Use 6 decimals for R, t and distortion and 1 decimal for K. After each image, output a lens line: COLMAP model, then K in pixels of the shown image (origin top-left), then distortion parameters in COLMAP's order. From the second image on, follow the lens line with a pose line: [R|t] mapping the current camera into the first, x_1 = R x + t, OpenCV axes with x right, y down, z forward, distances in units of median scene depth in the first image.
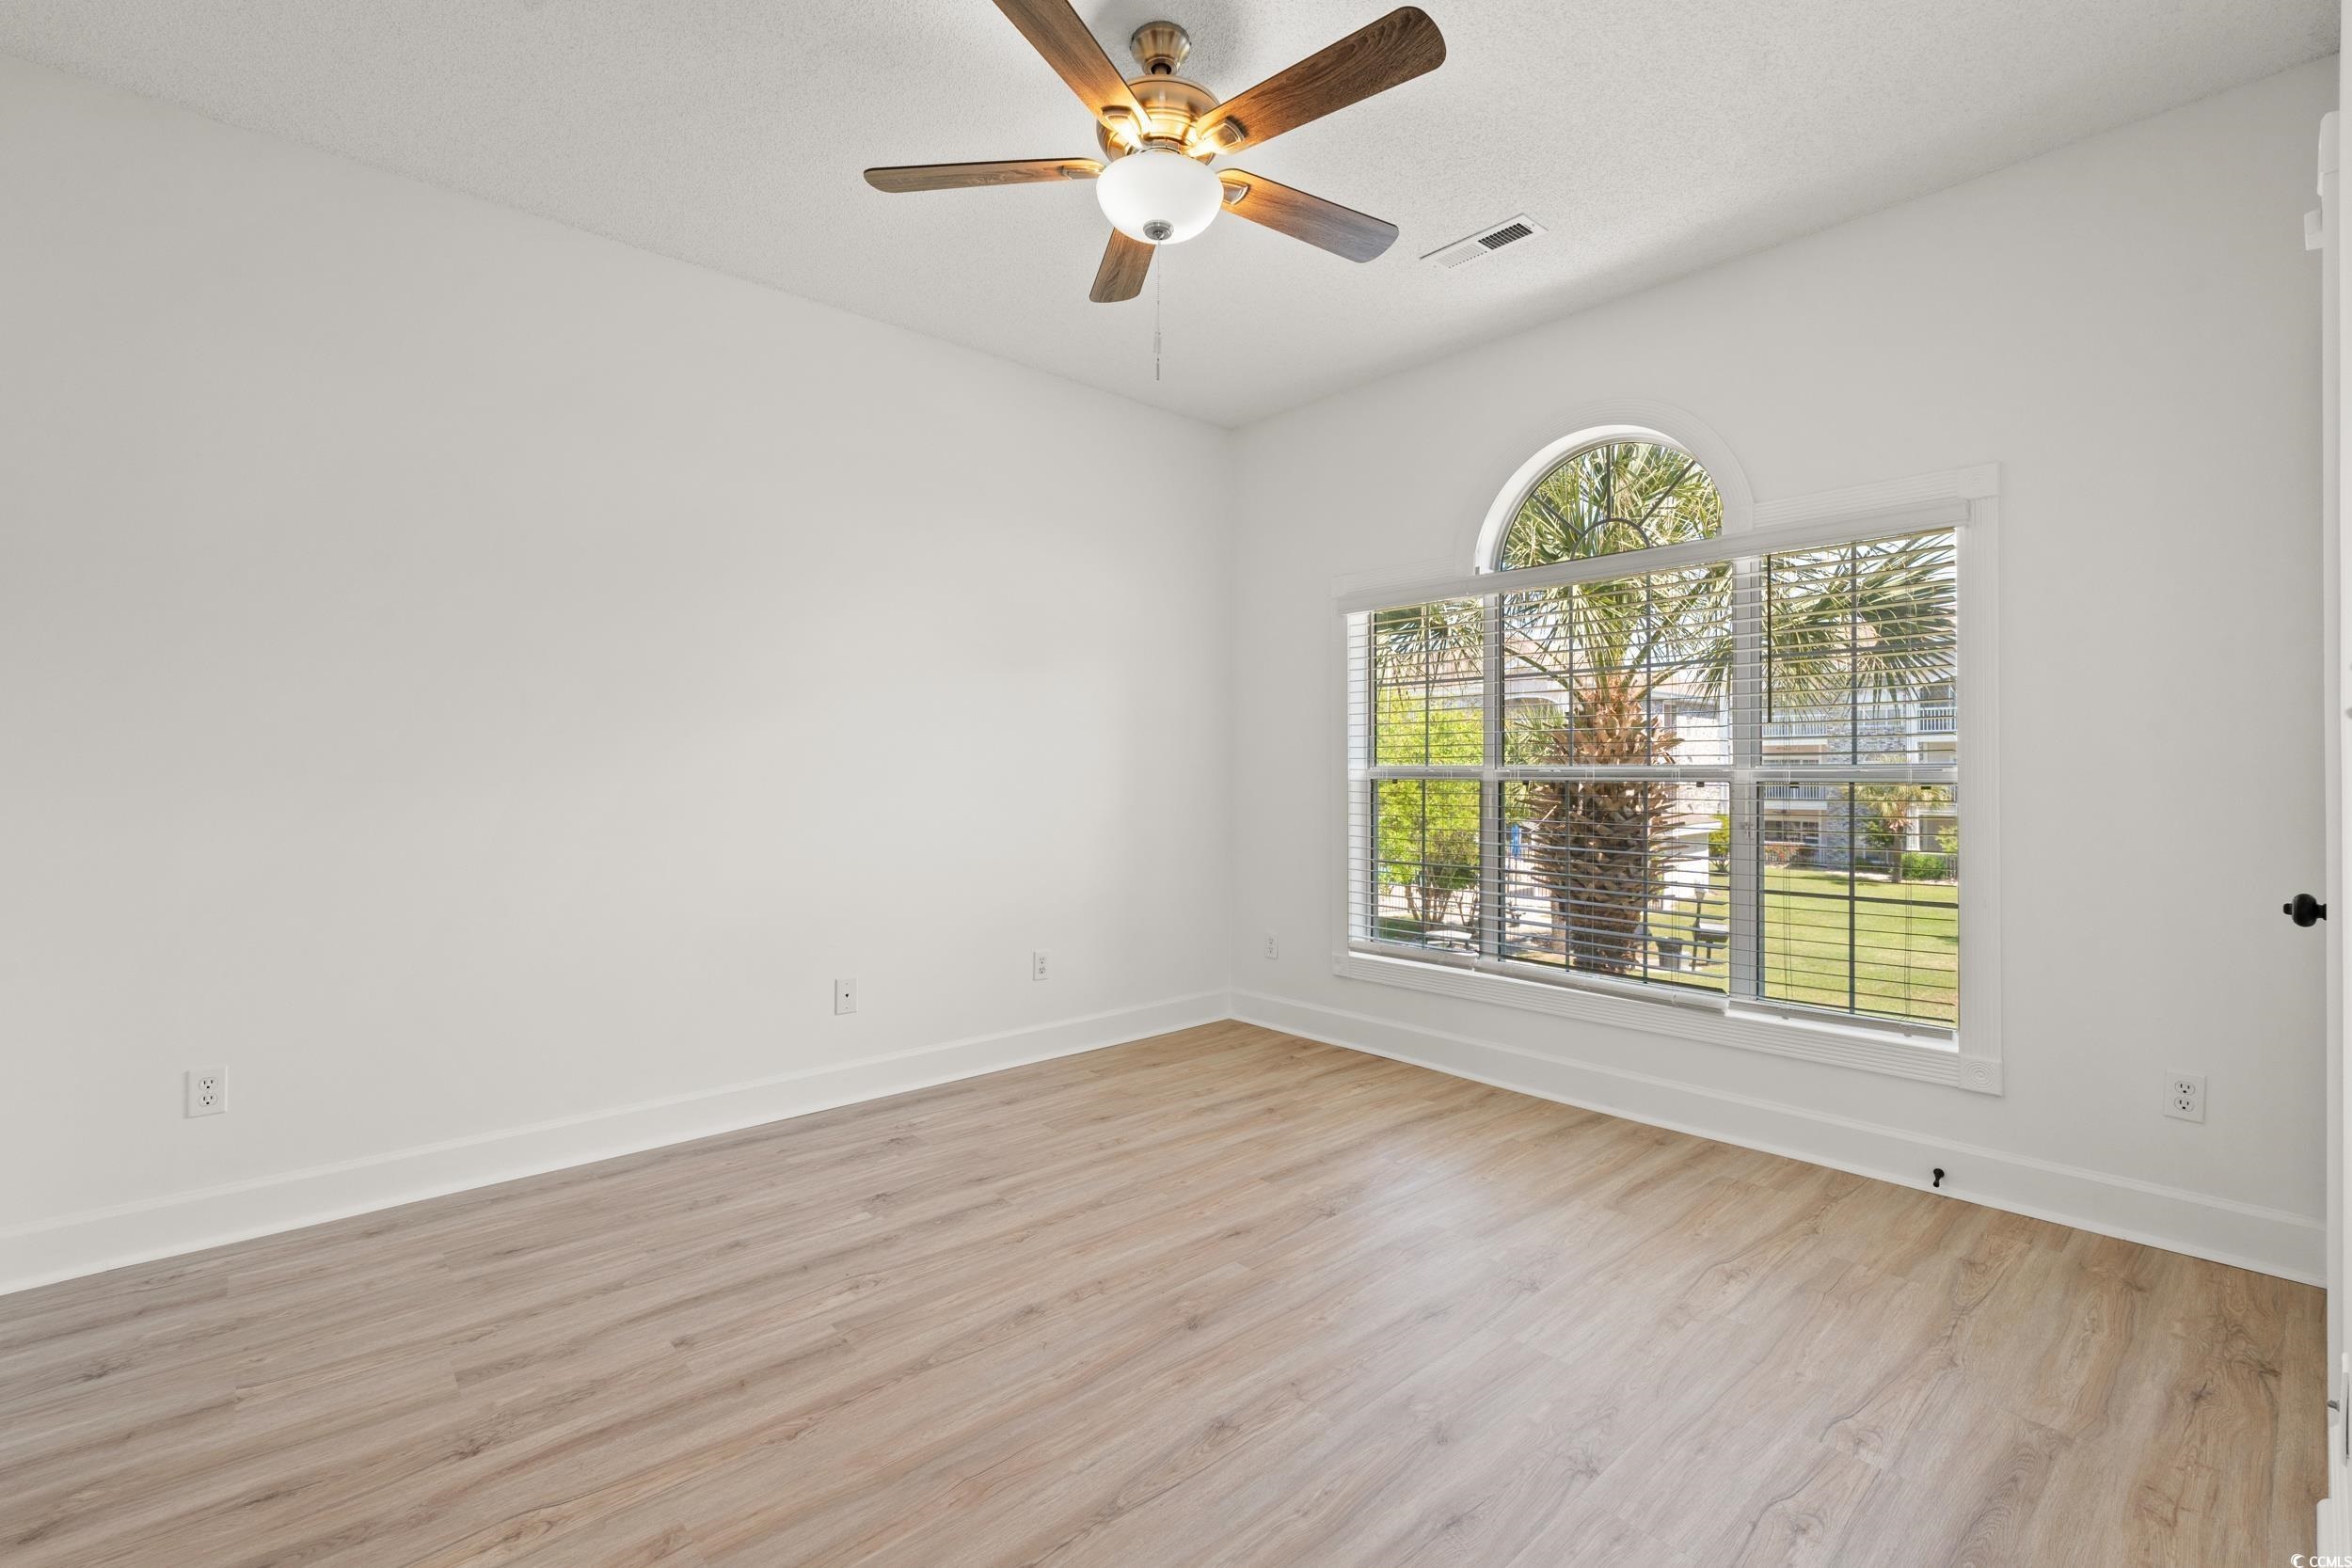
lens RADIAL K [[1028.8, 0, 1167.8], [0, 1028.8, 765.7], [0, 0, 1]] dist [-0.011961, 0.003817]
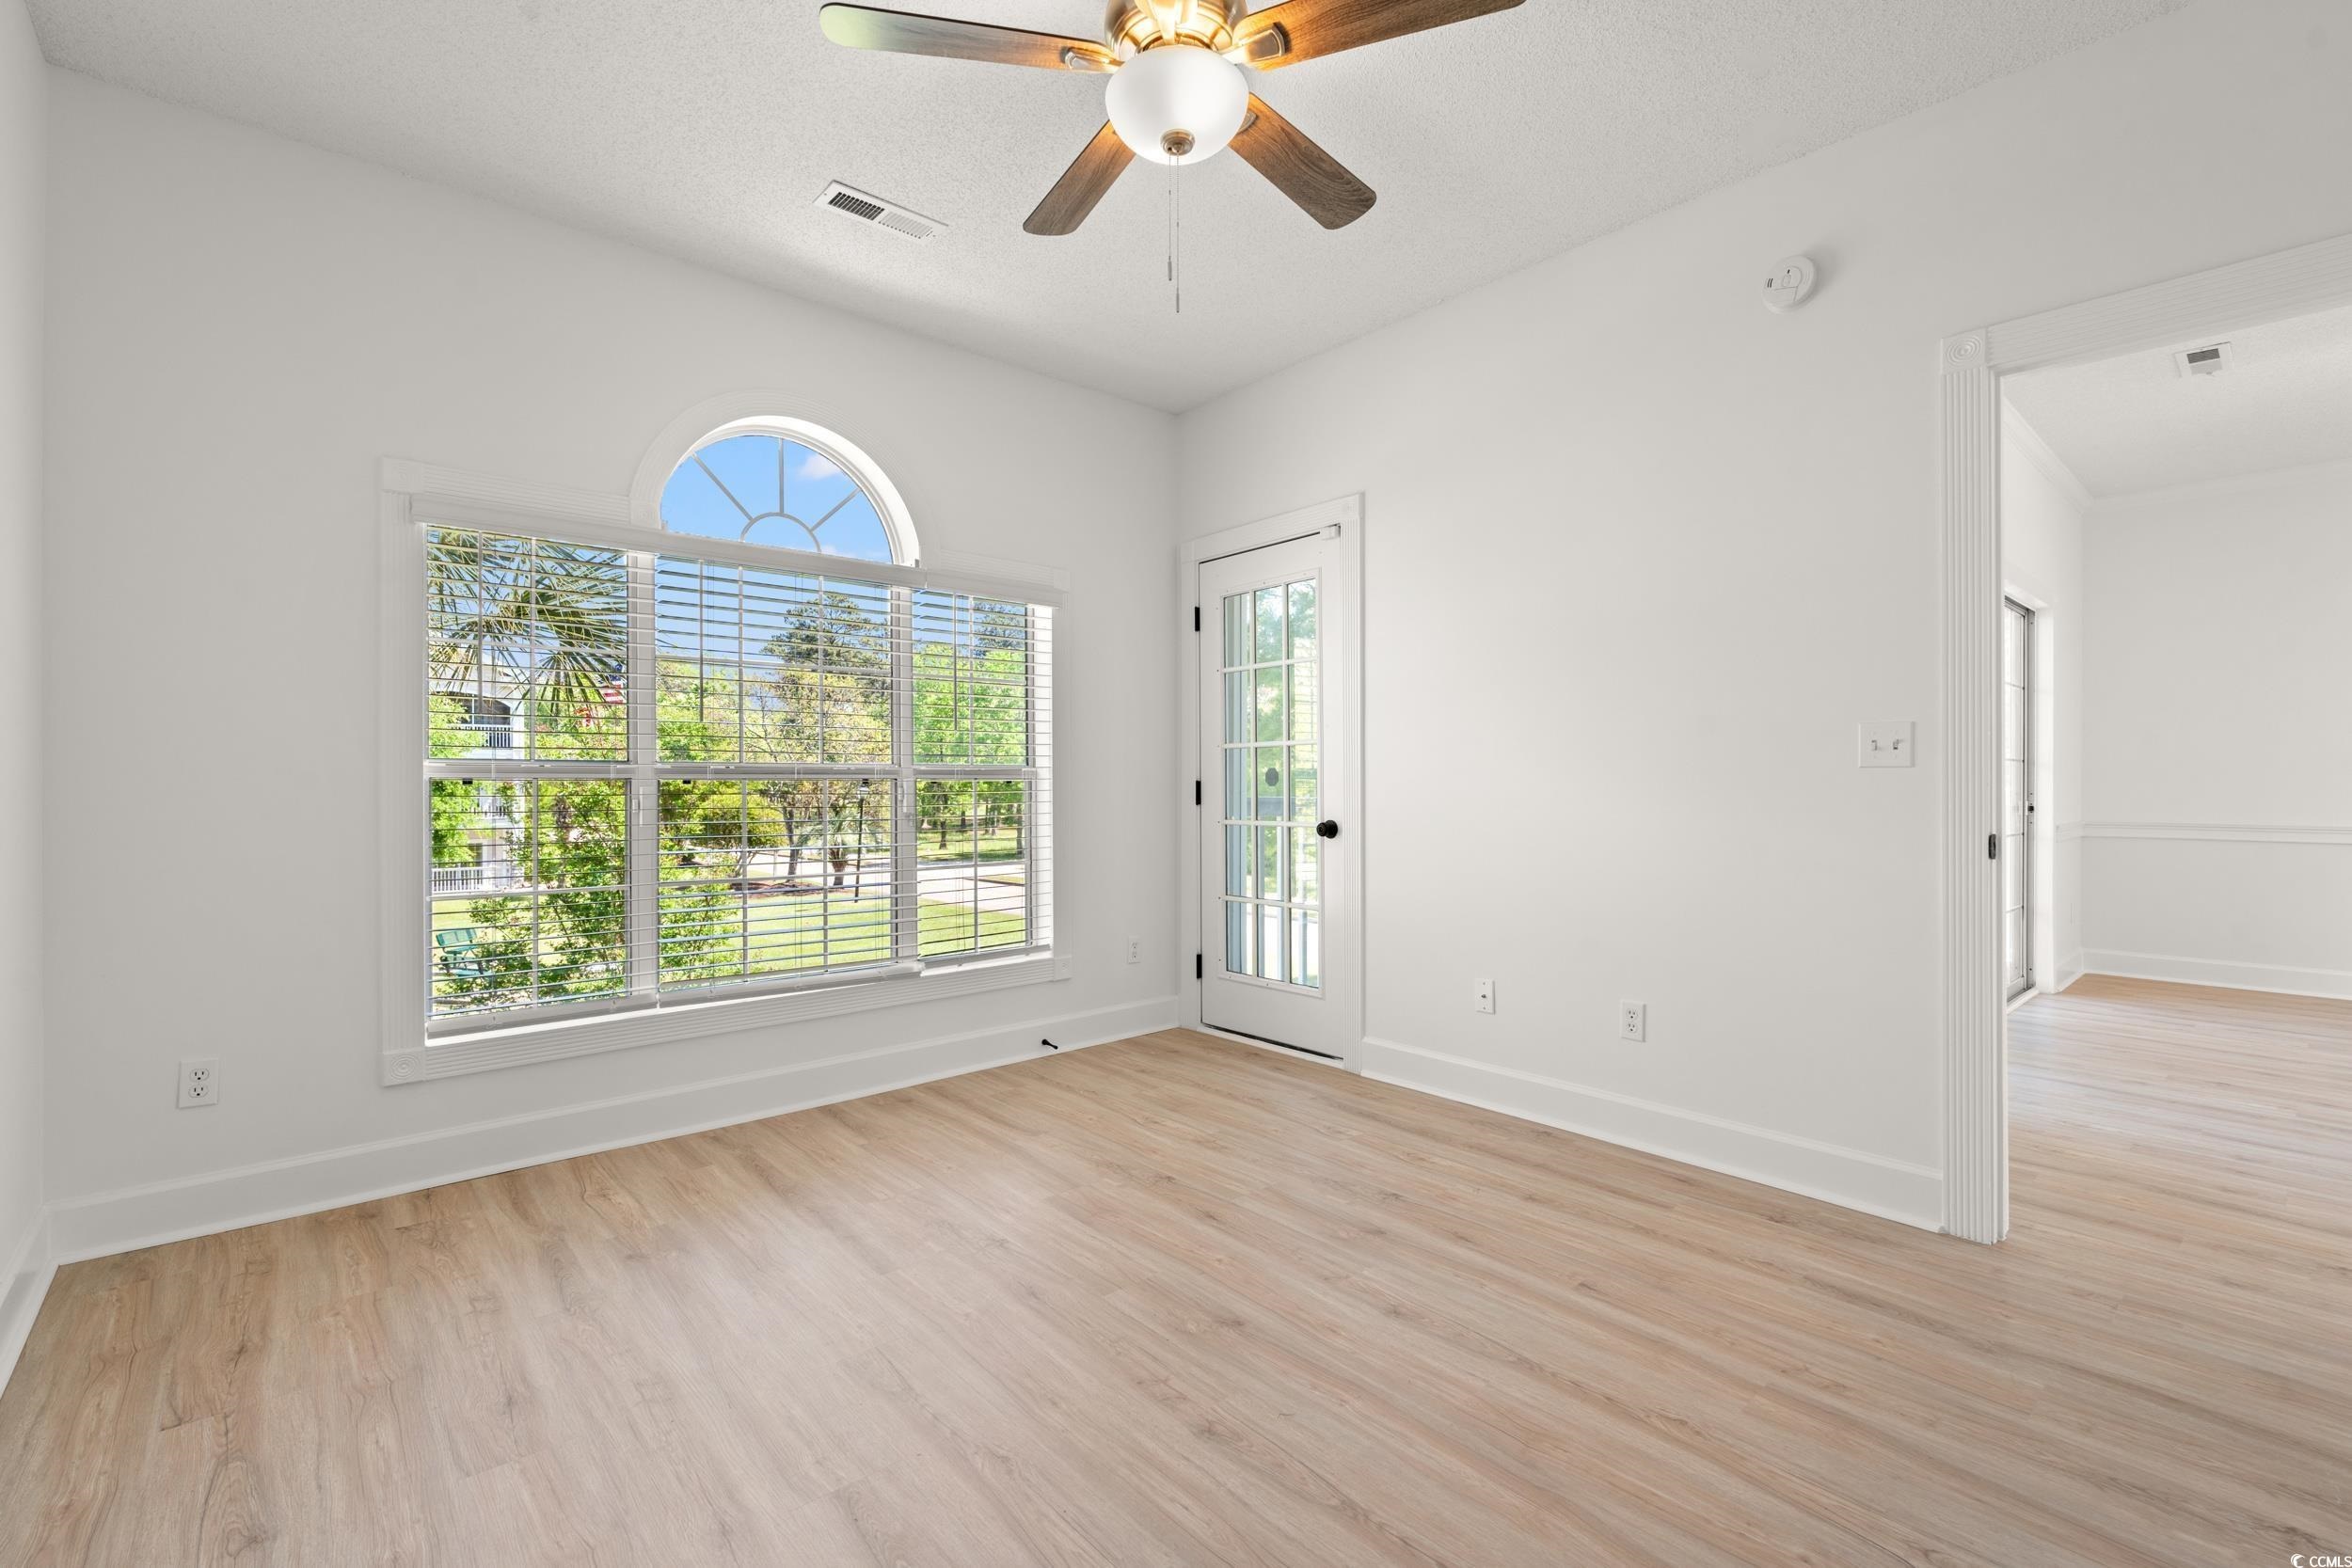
lens RADIAL K [[1028.8, 0, 1170.7], [0, 1028.8, 787.5], [0, 0, 1]] dist [-0.011961, 0.003817]
pose [[0.012735, -0.004338, 0.999909, -0.732944], [-0.002048, 0.999988, 0.004365, 0.025103], [-0.999917, -0.002104, 0.012726, 0.811376]]
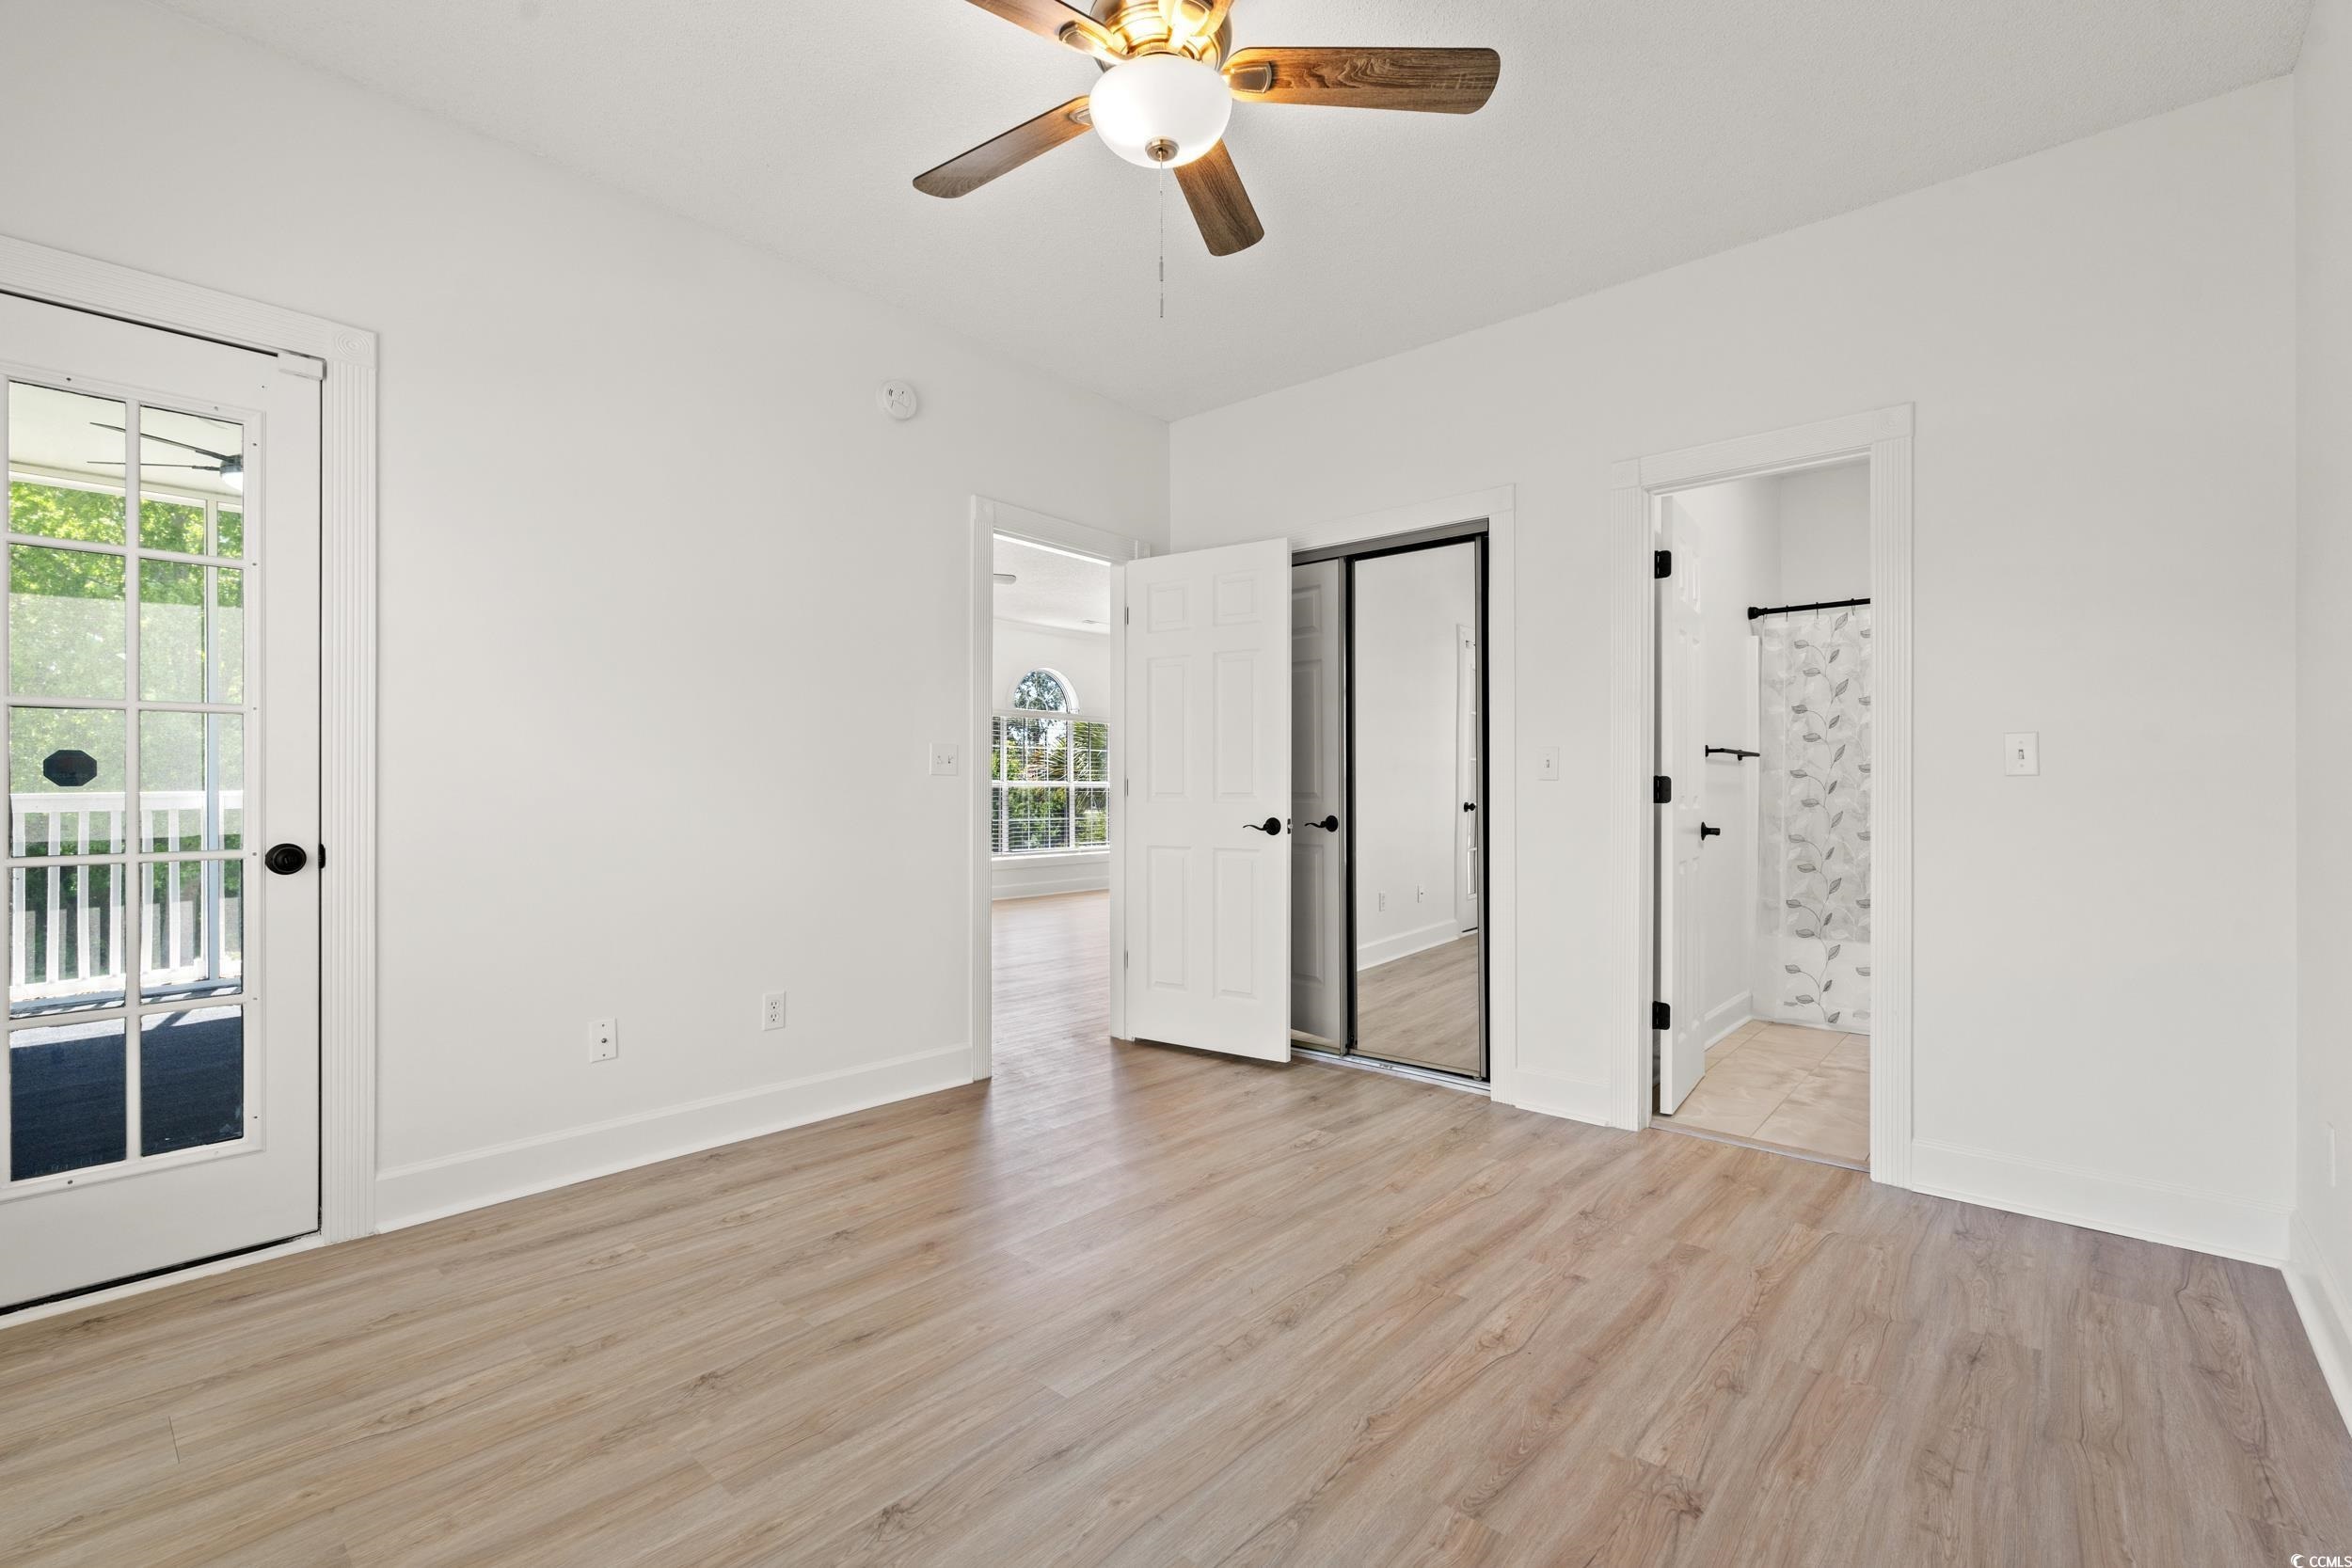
lens RADIAL K [[1028.8, 0, 1177.9], [0, 1028.8, 791.6], [0, 0, 1]] dist [-0.011961, 0.003817]
pose [[-0.992428, -0.004502, -0.122744, 0.069054], [-0.004528, 0.999990, -0.000070, 0.029592], [0.122743, 0.000486, -0.992438, 1.539556]]
